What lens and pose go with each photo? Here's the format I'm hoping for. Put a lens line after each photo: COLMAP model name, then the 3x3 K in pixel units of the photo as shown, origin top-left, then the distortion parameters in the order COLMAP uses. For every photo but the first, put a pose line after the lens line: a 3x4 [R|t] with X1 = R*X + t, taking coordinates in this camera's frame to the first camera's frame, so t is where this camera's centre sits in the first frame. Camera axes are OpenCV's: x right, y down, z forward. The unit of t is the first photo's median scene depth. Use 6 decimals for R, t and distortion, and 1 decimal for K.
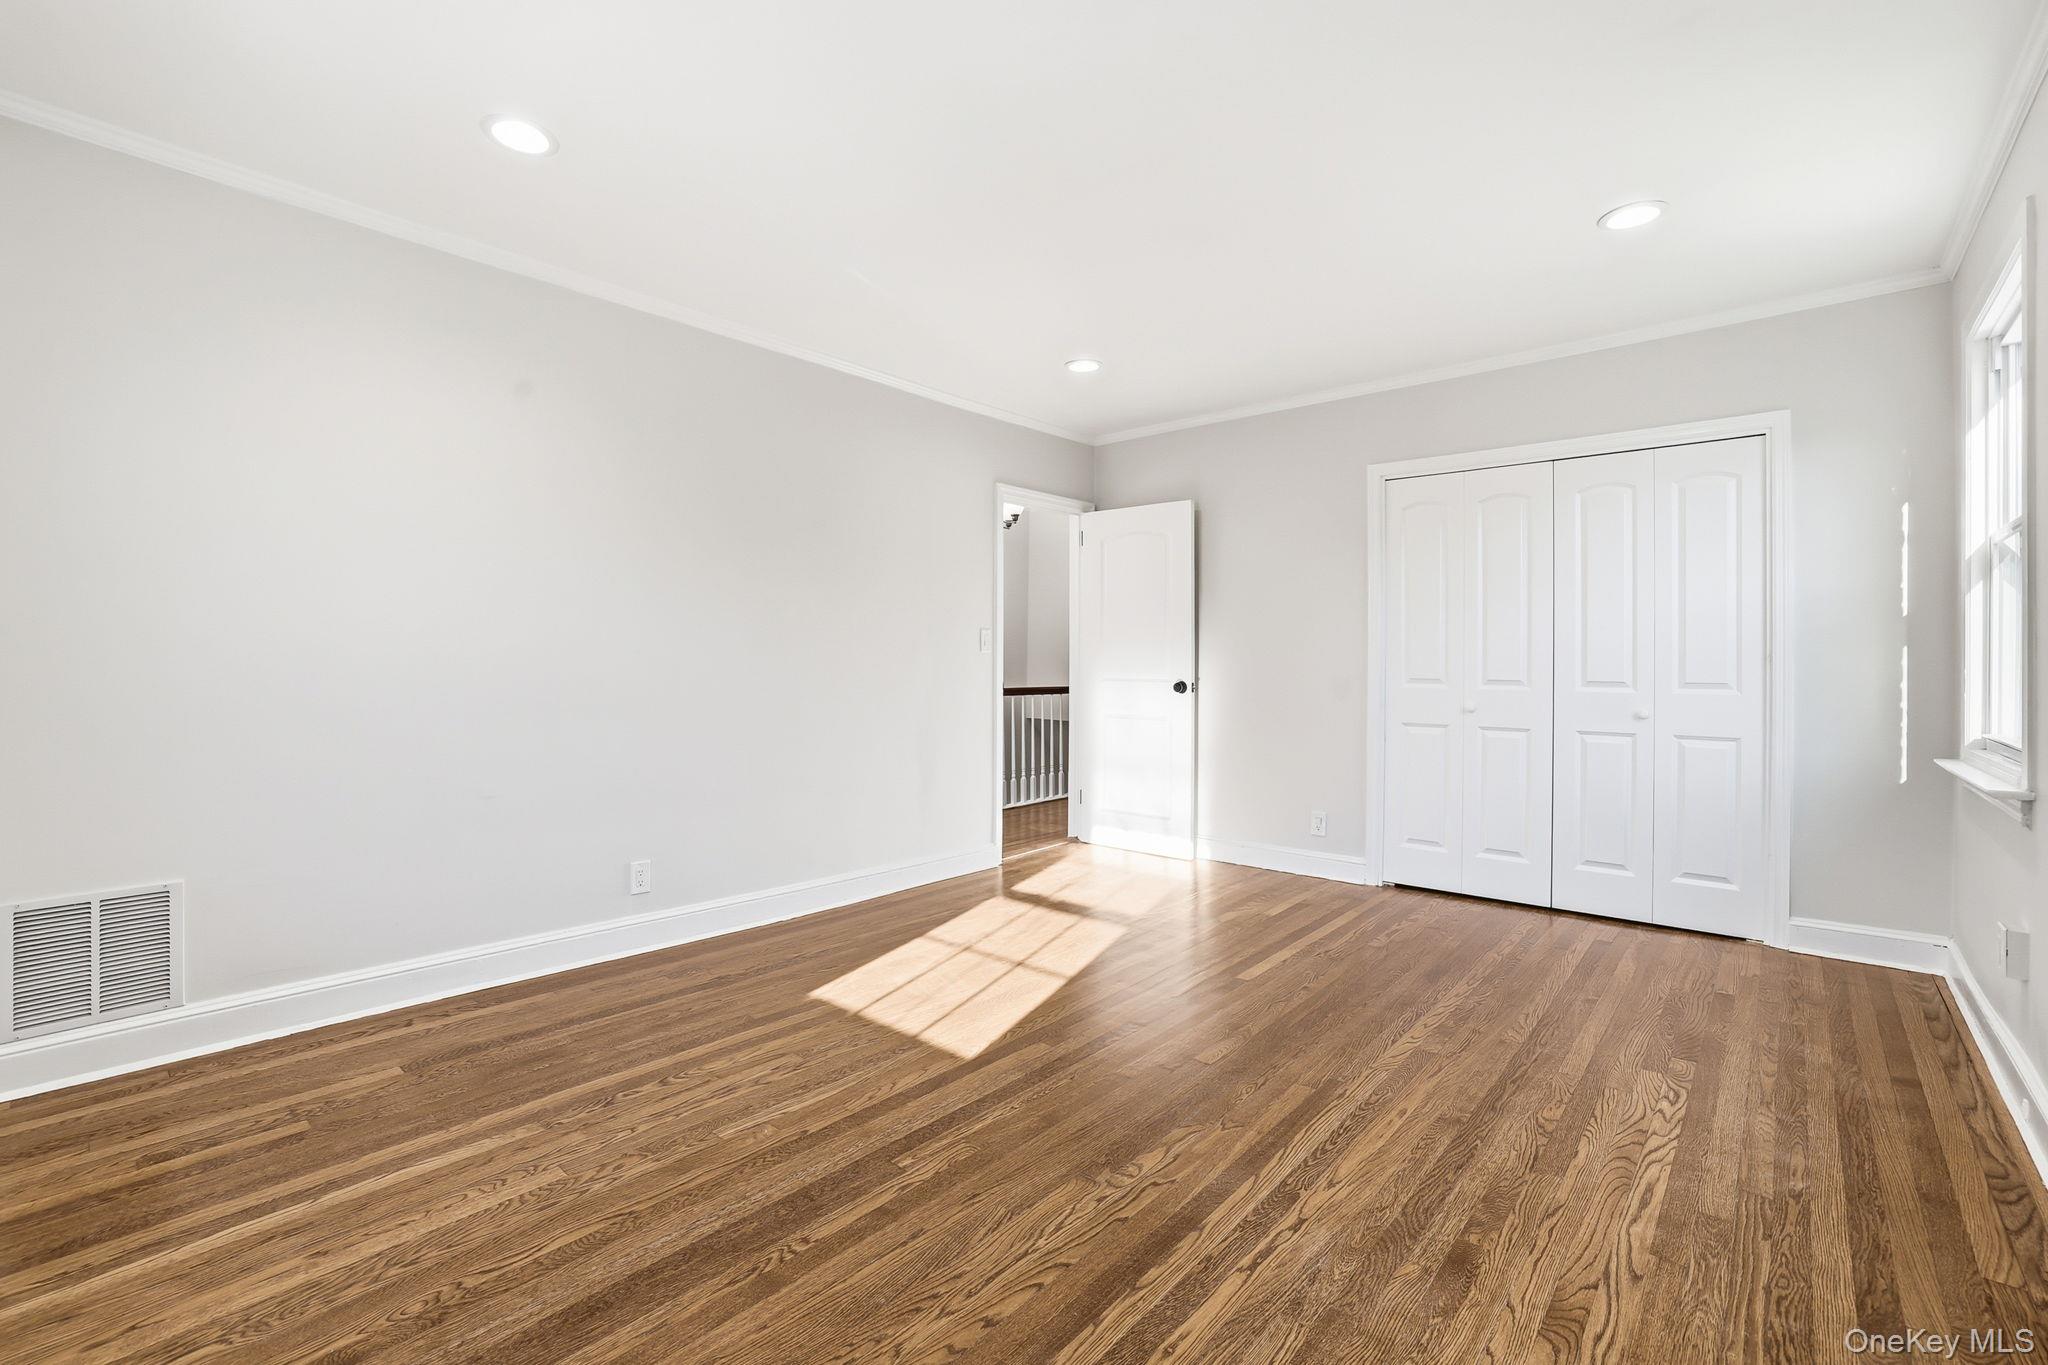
lens RADIAL K [[893.1, 0, 1006.0], [0, 893.1, 669.0], [0, 0, 1]] dist [-0.039220, 0.012152]
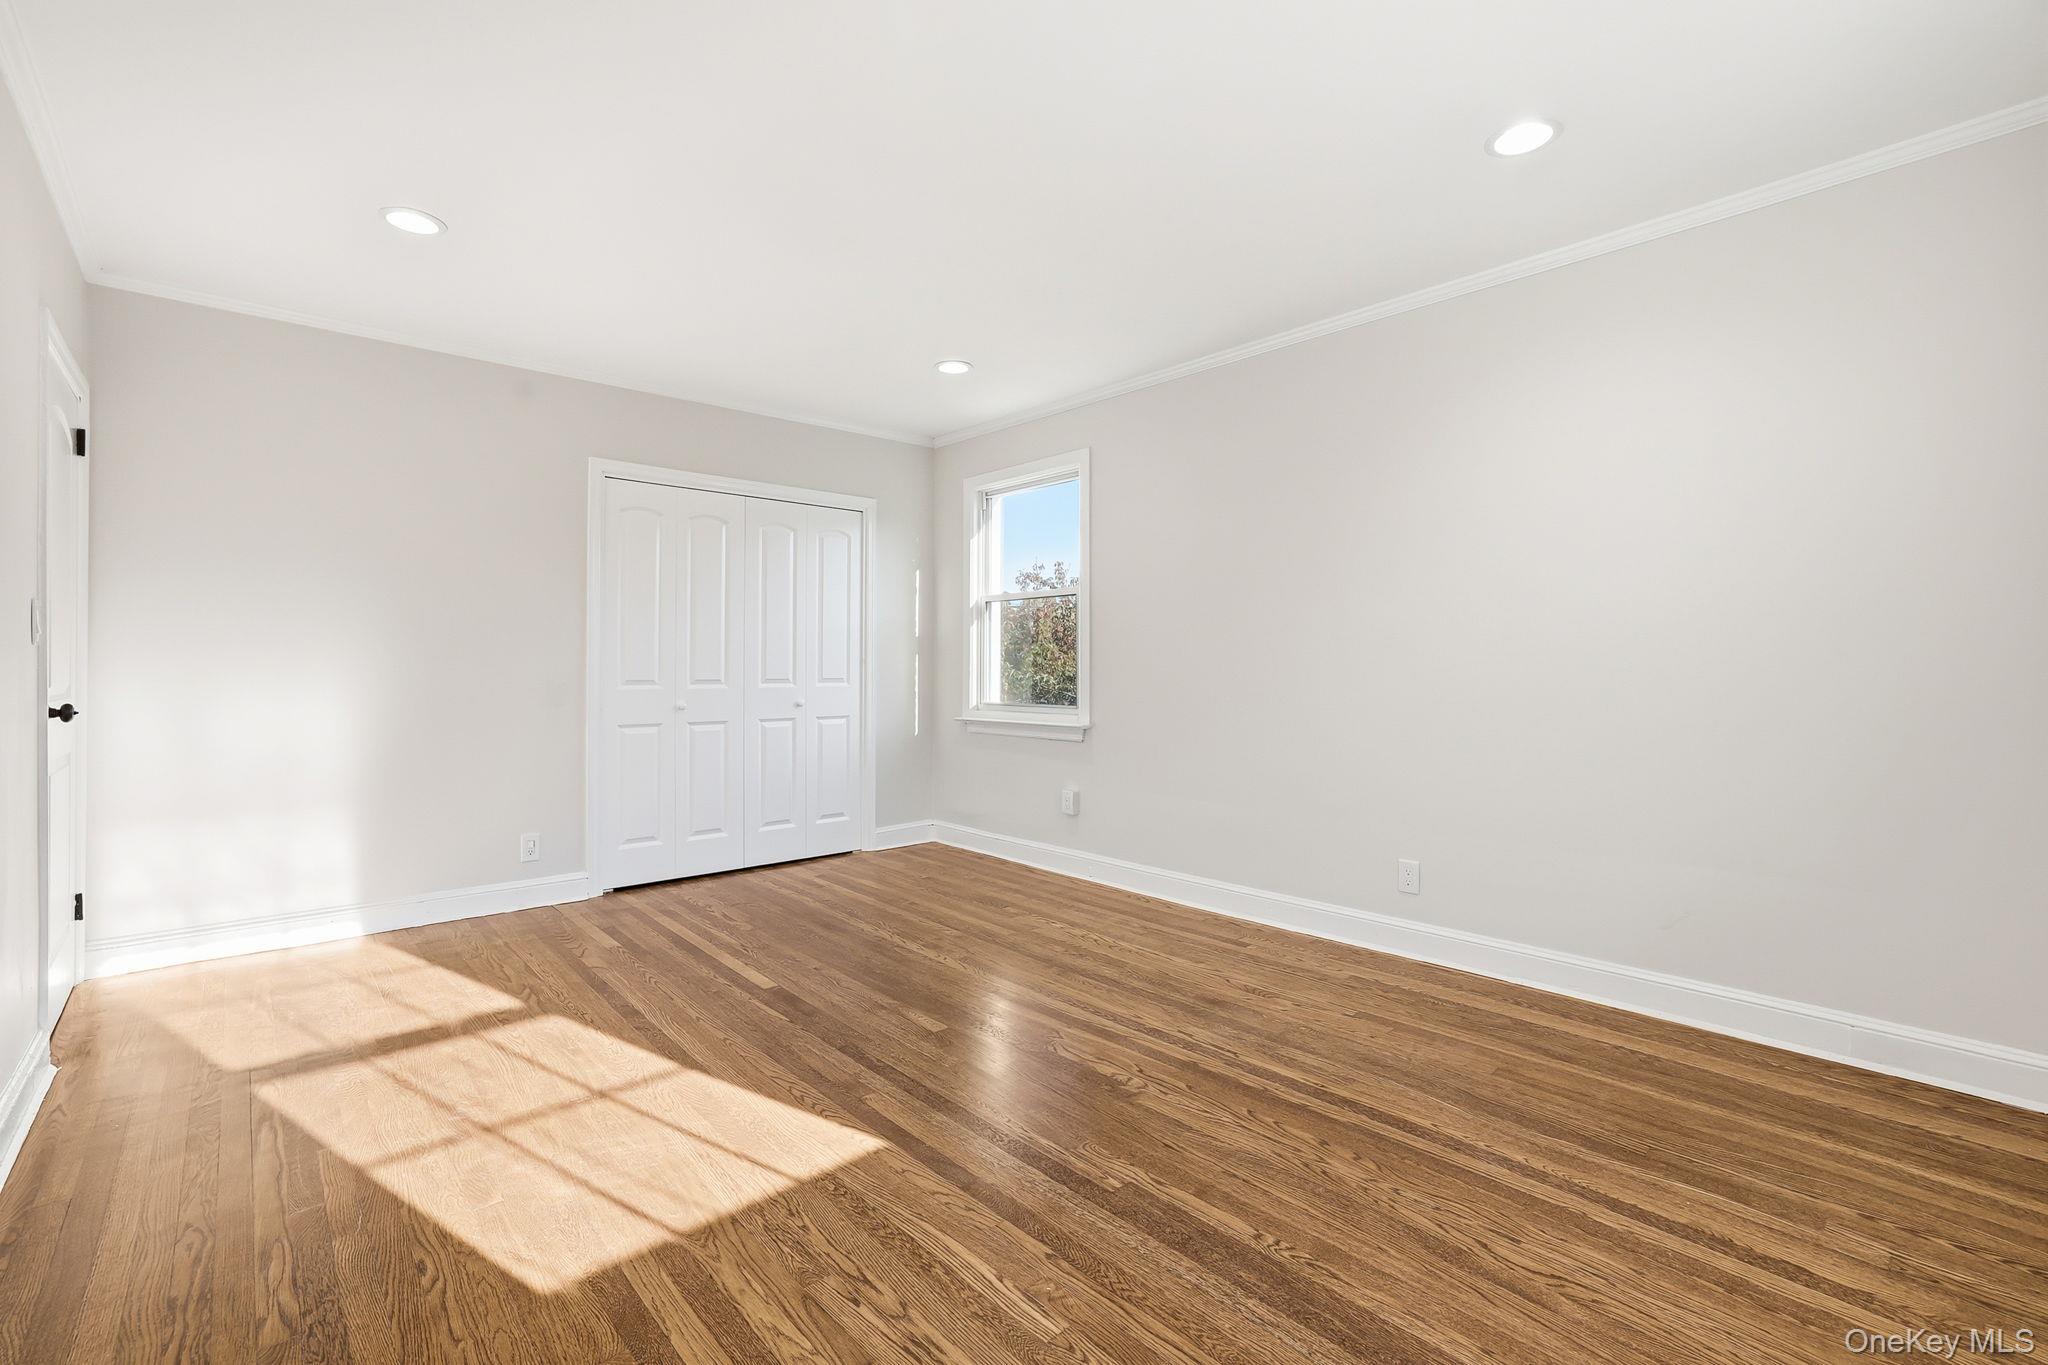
lens RADIAL K [[893.1, 0, 1012.1], [0, 893.1, 672.2], [0, 0, 1]] dist [-0.039220, 0.012152]
pose [[0.092051, -0.010698, 0.995697, -0.767917], [0.007179, 0.999923, 0.010079, -0.008418], [-0.995728, 0.006220, 0.092120, 0.723589]]
